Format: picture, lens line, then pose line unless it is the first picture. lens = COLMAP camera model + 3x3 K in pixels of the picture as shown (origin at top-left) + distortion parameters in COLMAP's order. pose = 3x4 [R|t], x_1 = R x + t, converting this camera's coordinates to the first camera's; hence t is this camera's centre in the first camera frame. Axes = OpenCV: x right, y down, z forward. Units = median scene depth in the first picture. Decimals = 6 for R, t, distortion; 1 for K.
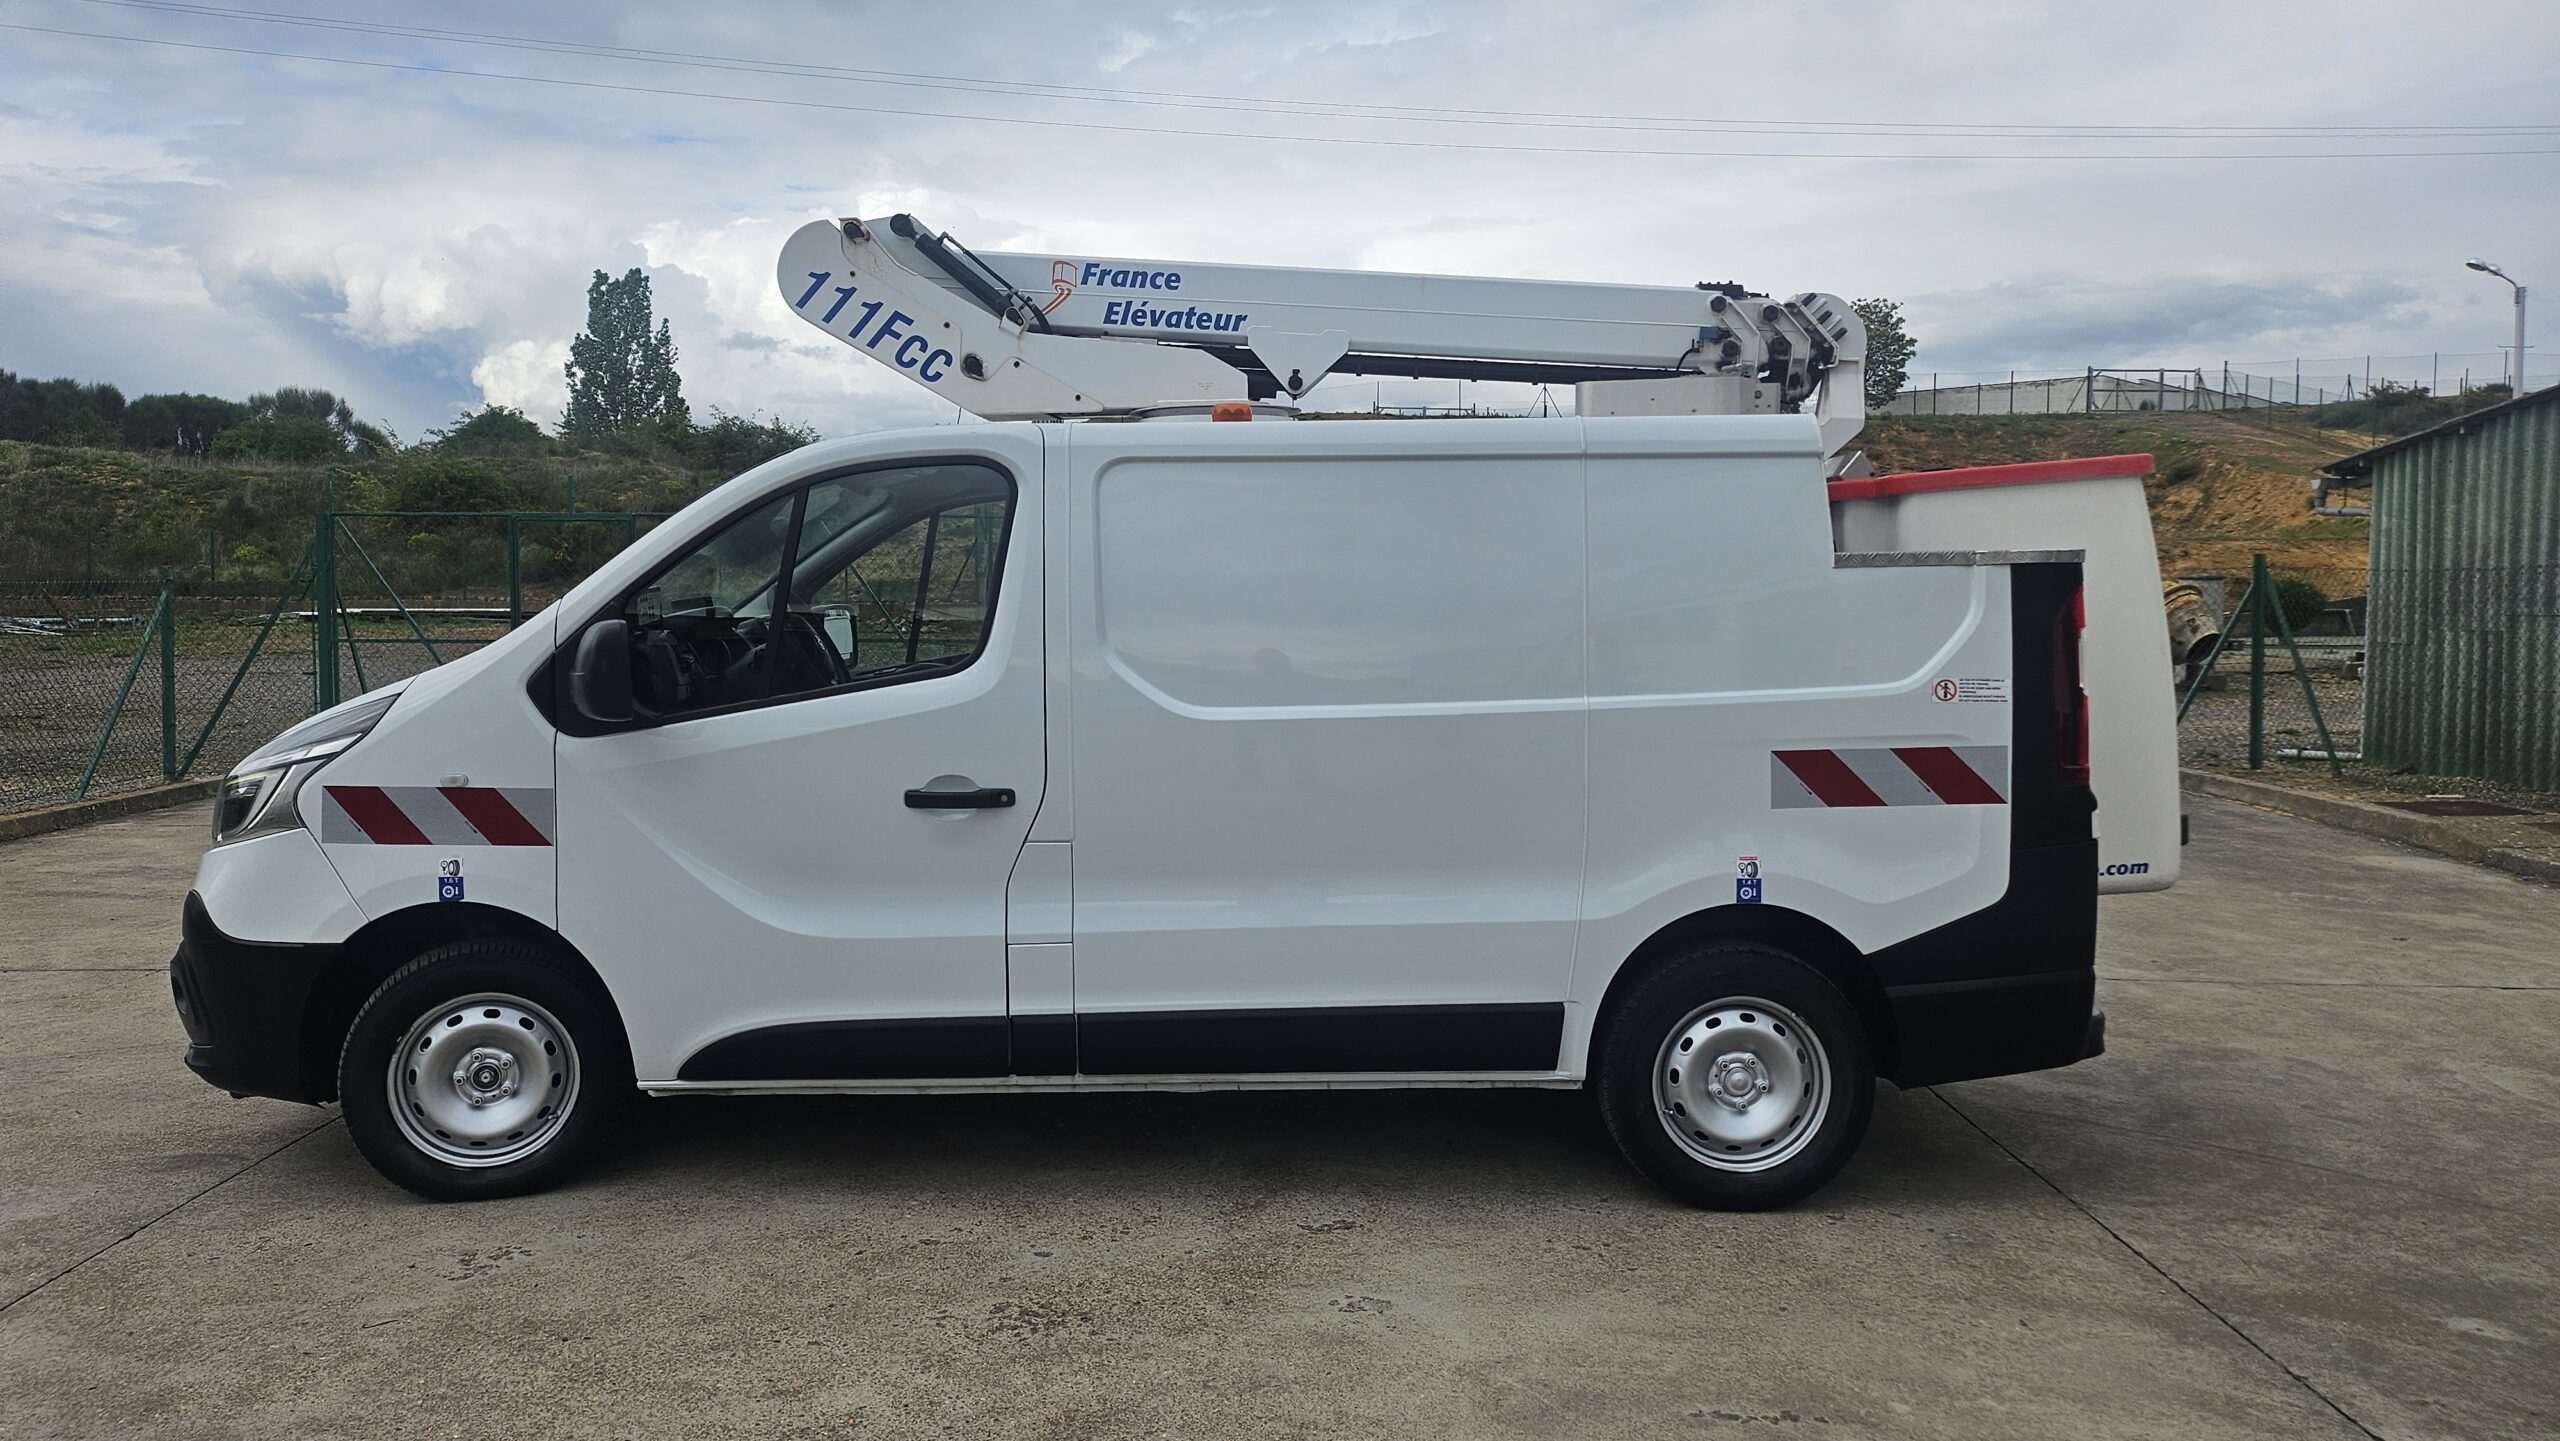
lens RADIAL K [[1804.7, 0, 1280.1], [0, 1804.7, 713.8], [0, 0, 1]] dist [0.084717, -0.094990]
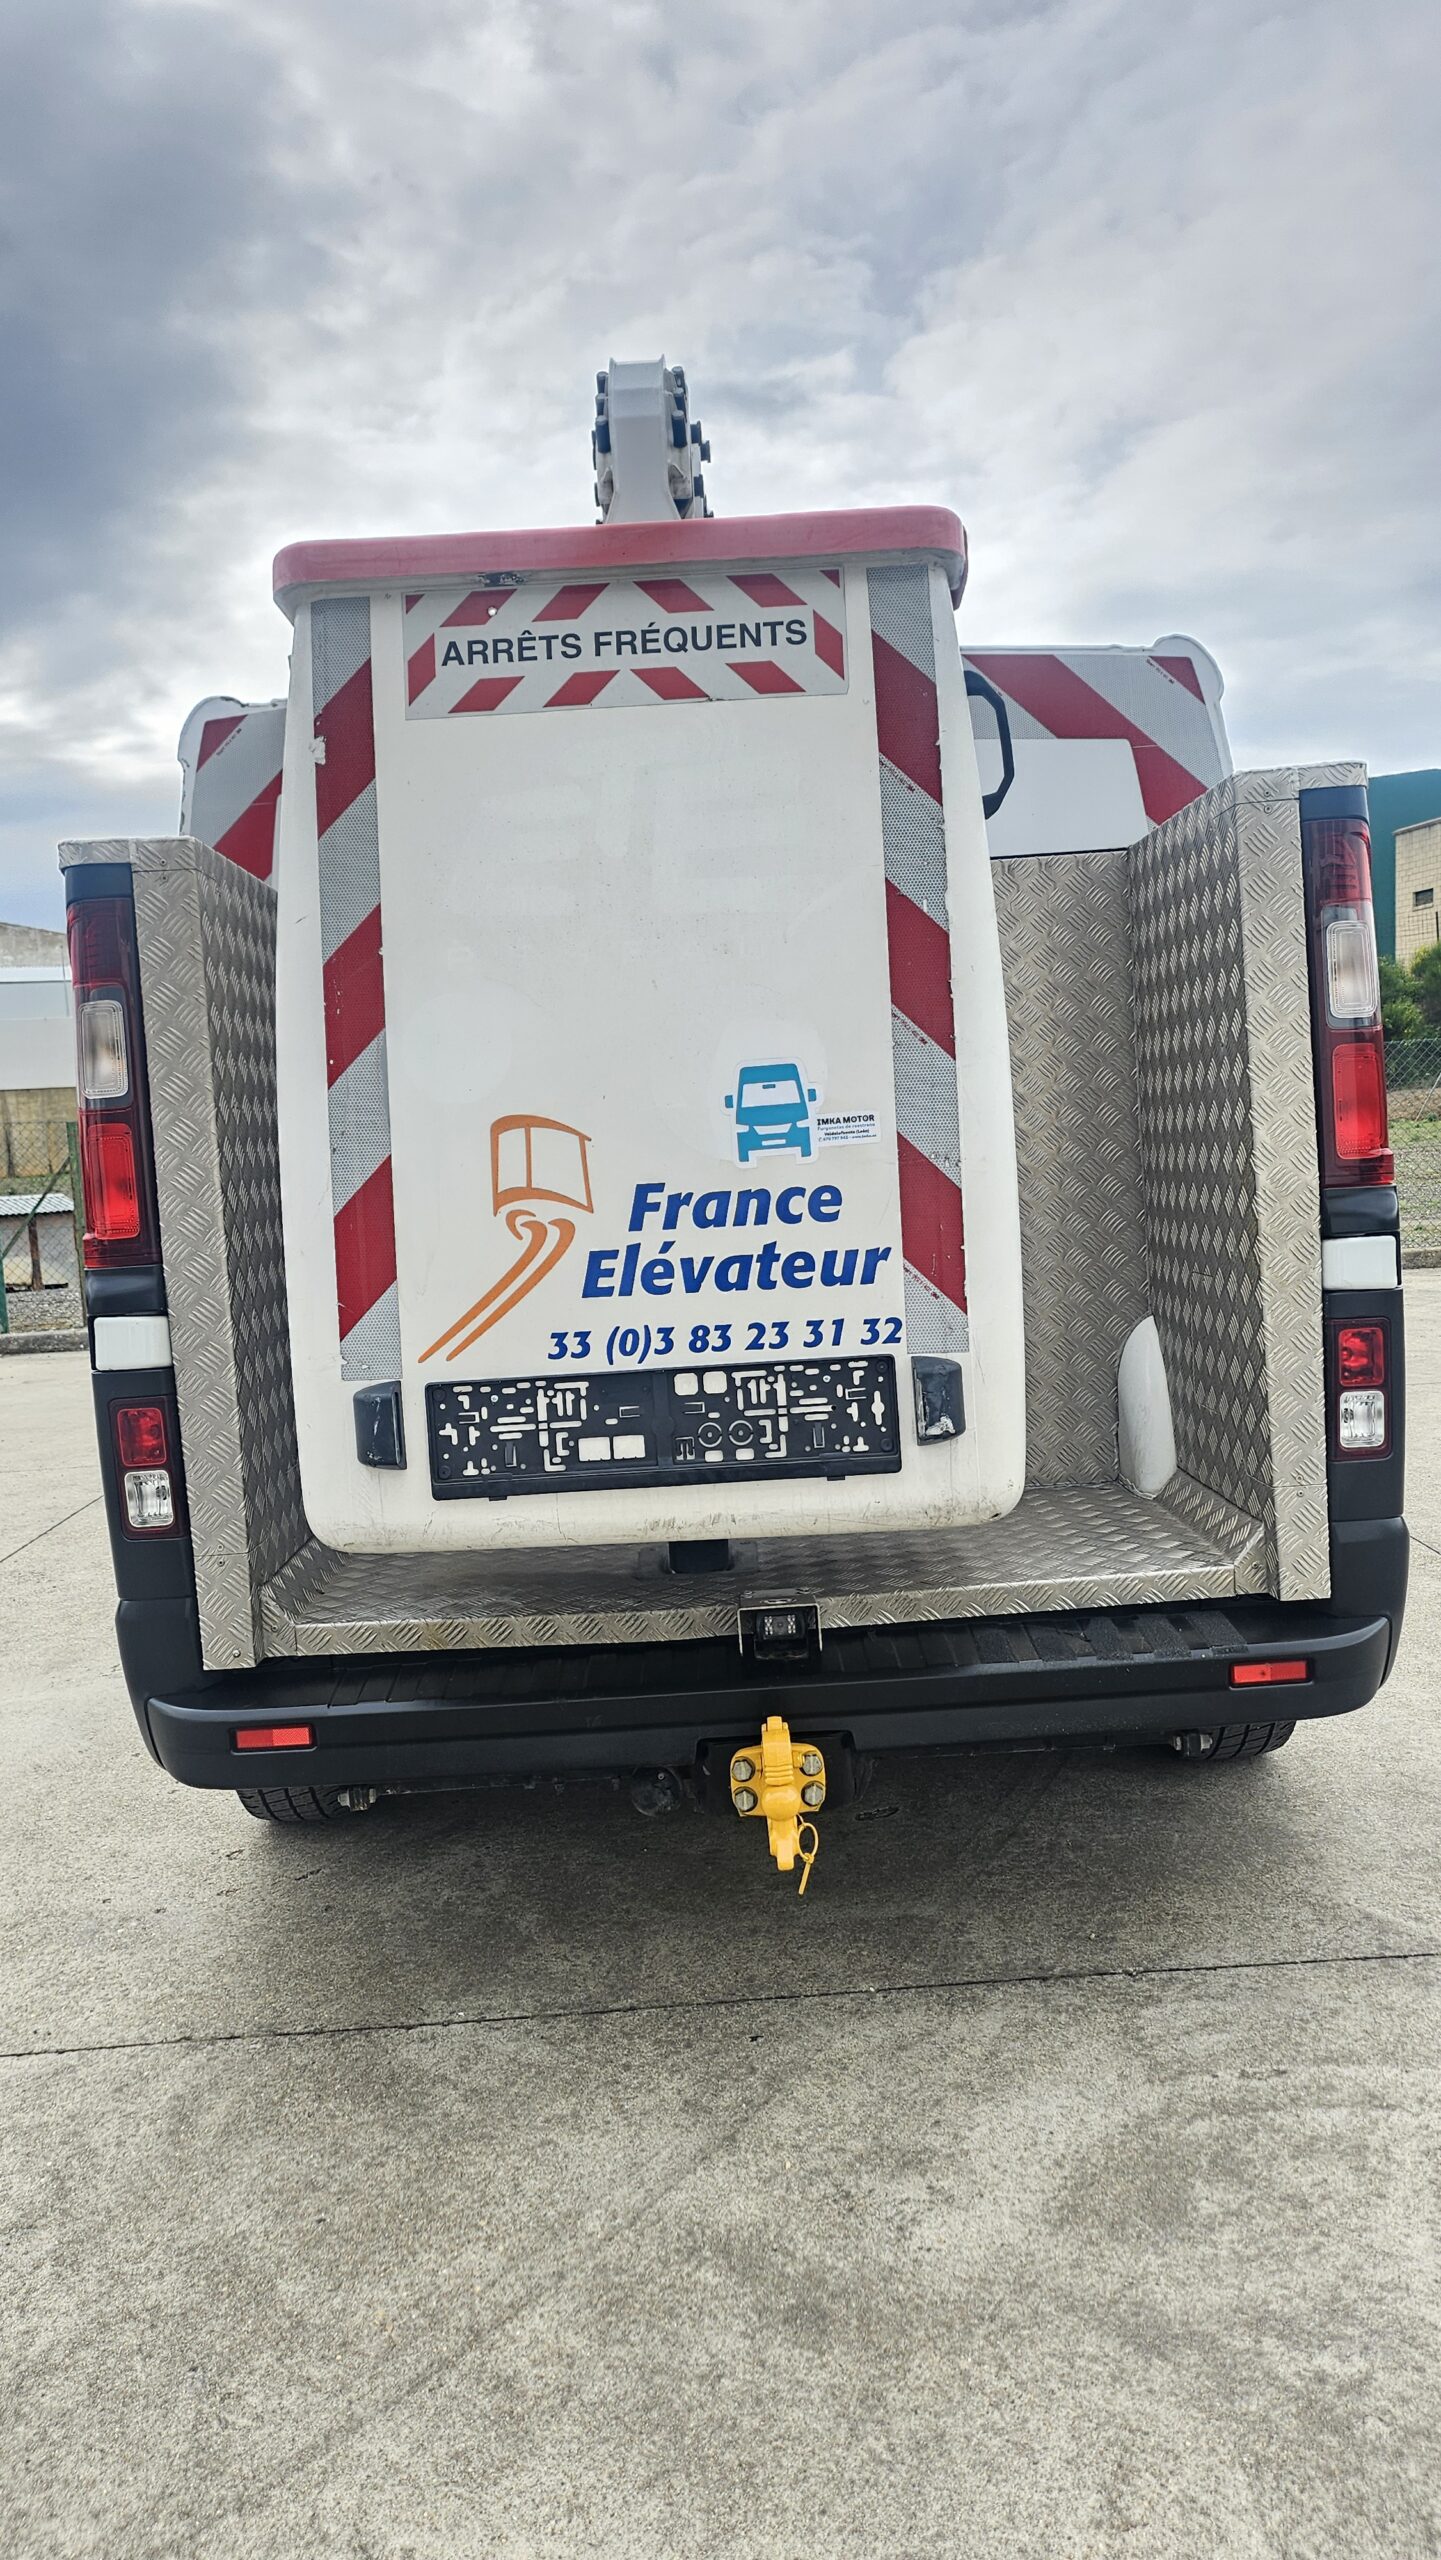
lens RADIAL K [[1822.0, 0, 715.5], [0, 1822.0, 1302.3], [0, 0, 1]] dist [0.086366, -0.101404]
pose [[-0.006459, 0.090737, -0.995854, 0.899102], [-0.014423, 0.995763, 0.090822, -0.004511], [0.999875, 0.014950, -0.005123, 1.072085]]
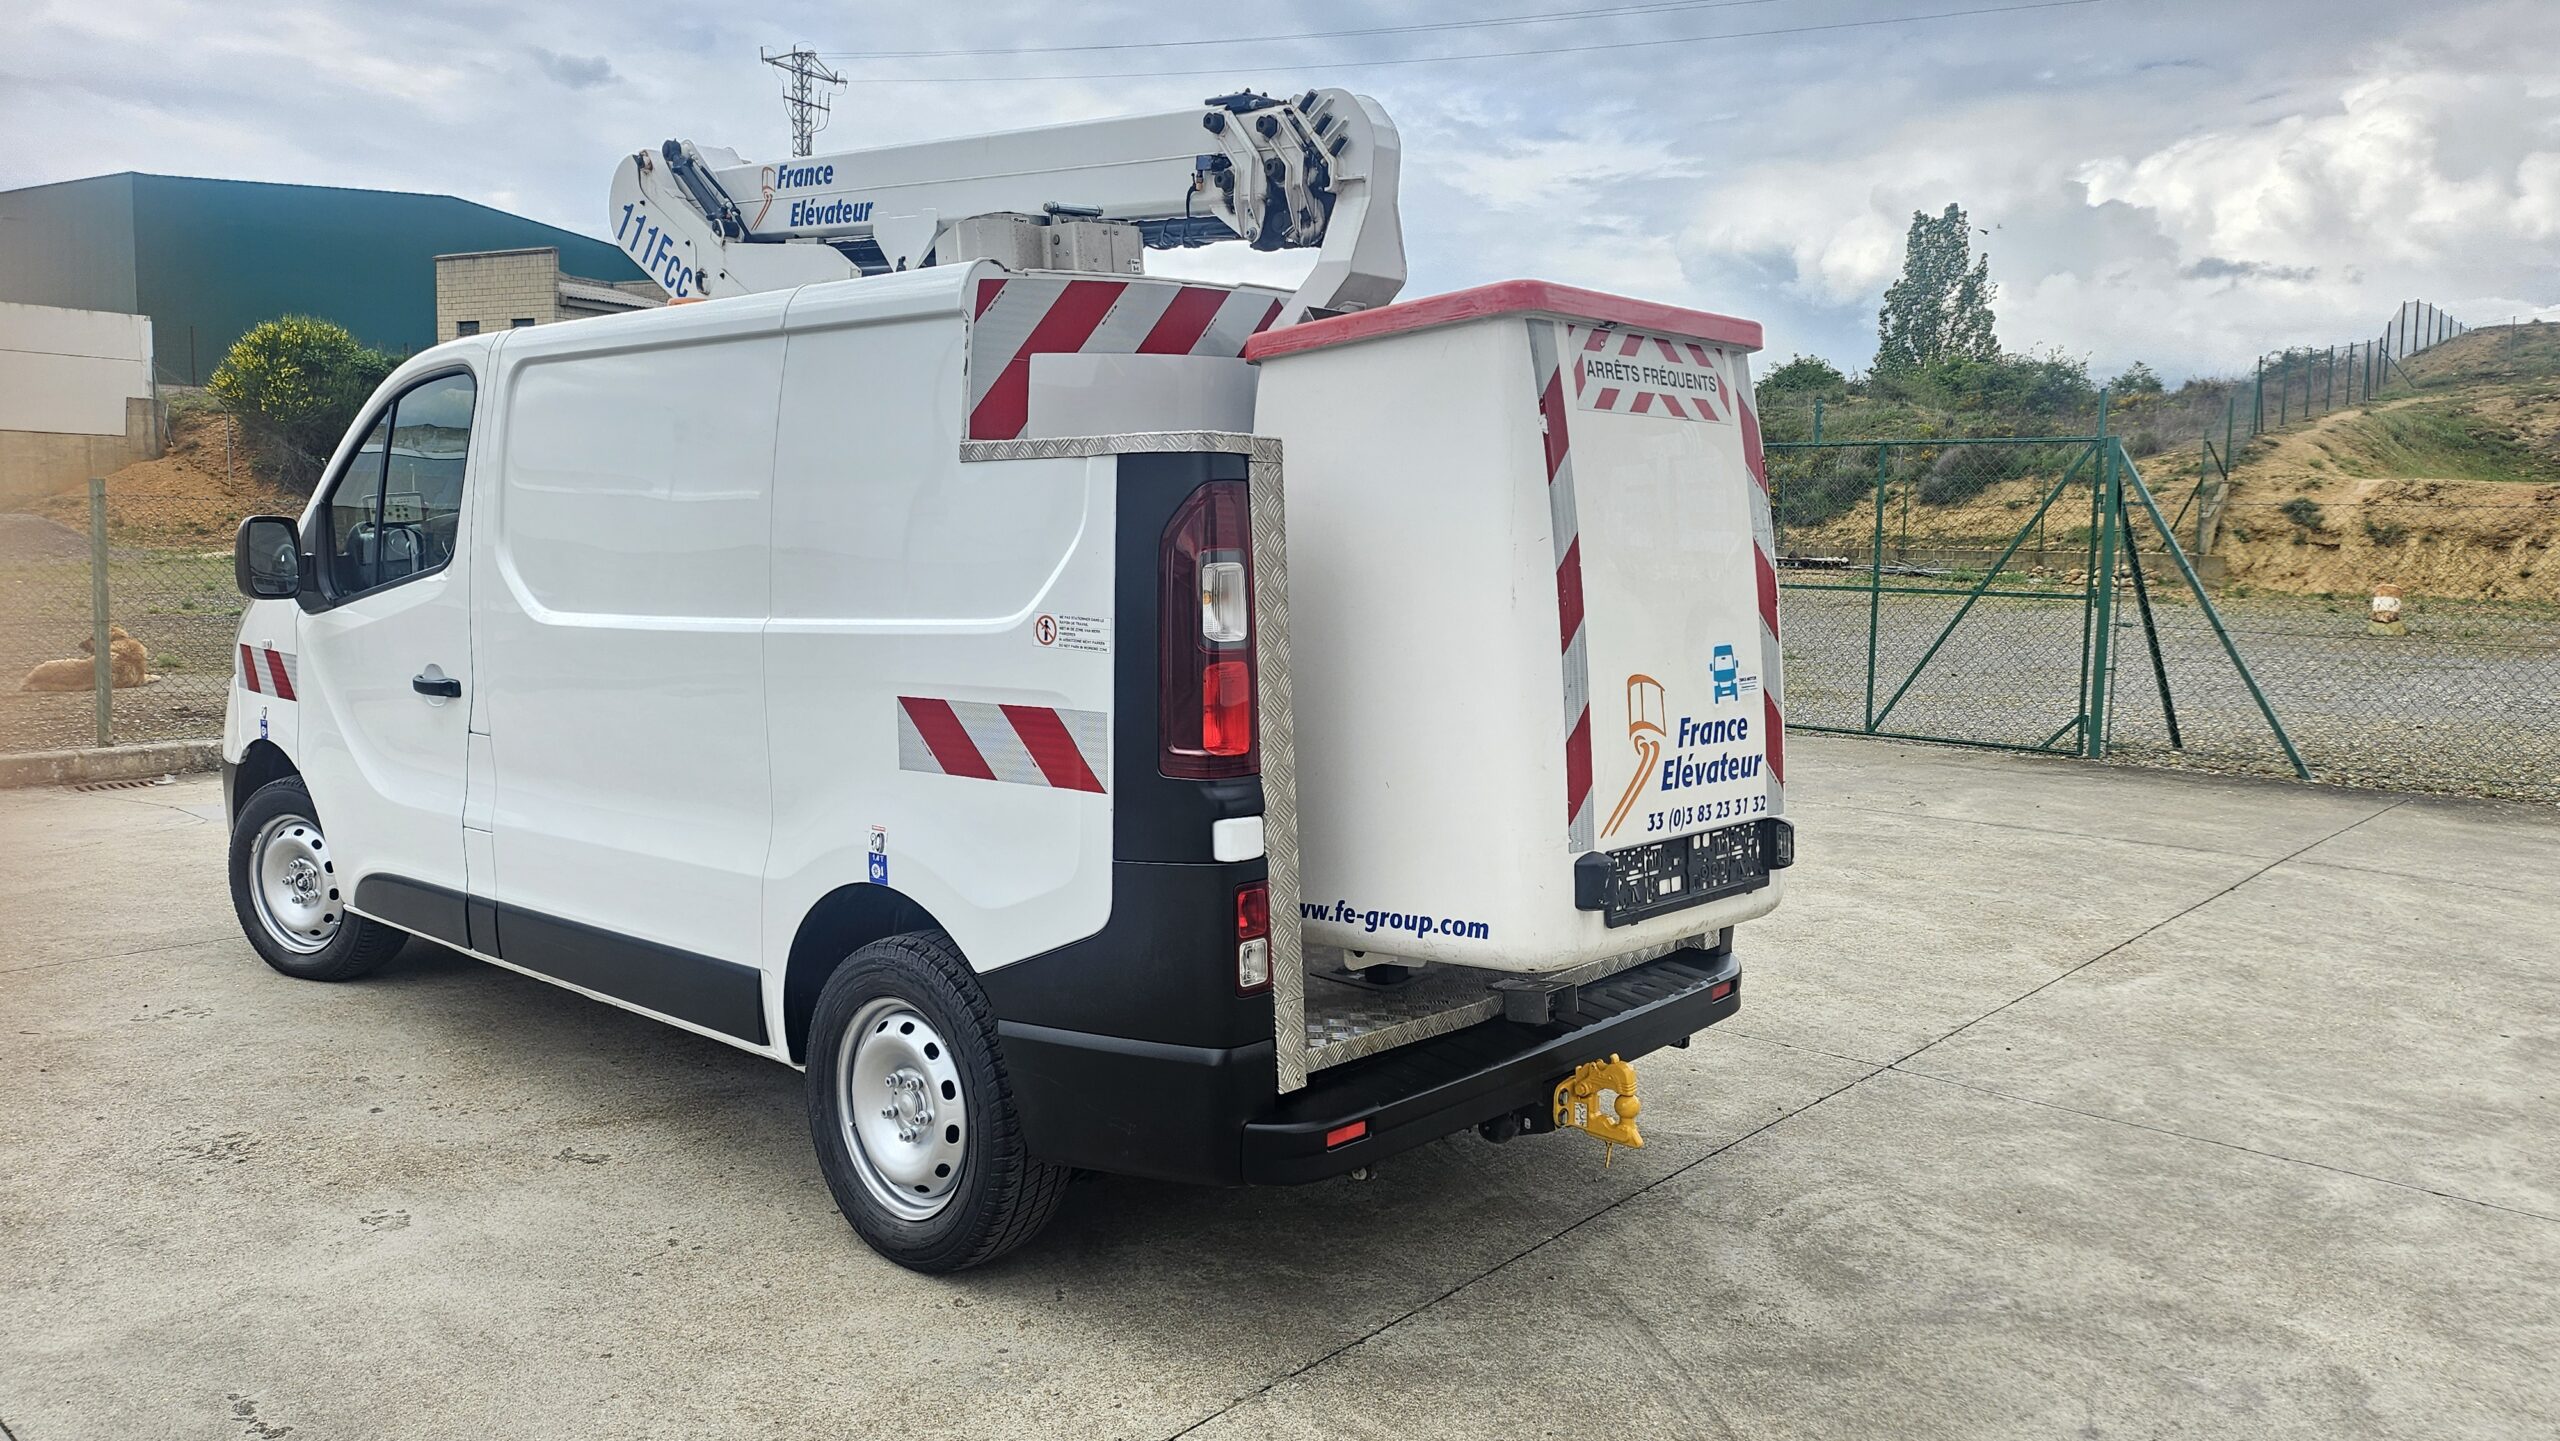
lens RADIAL K [[1822.0, 0, 1280.0], [0, 1822.0, 720.5], [0, 0, 1]] dist [0.086366, -0.101404]
pose [[0.737081, 0.080650, -0.670975, 0.821798], [-0.060918, 0.996741, 0.052886, -0.018799], [0.673053, 0.001893, 0.739592, 0.462794]]
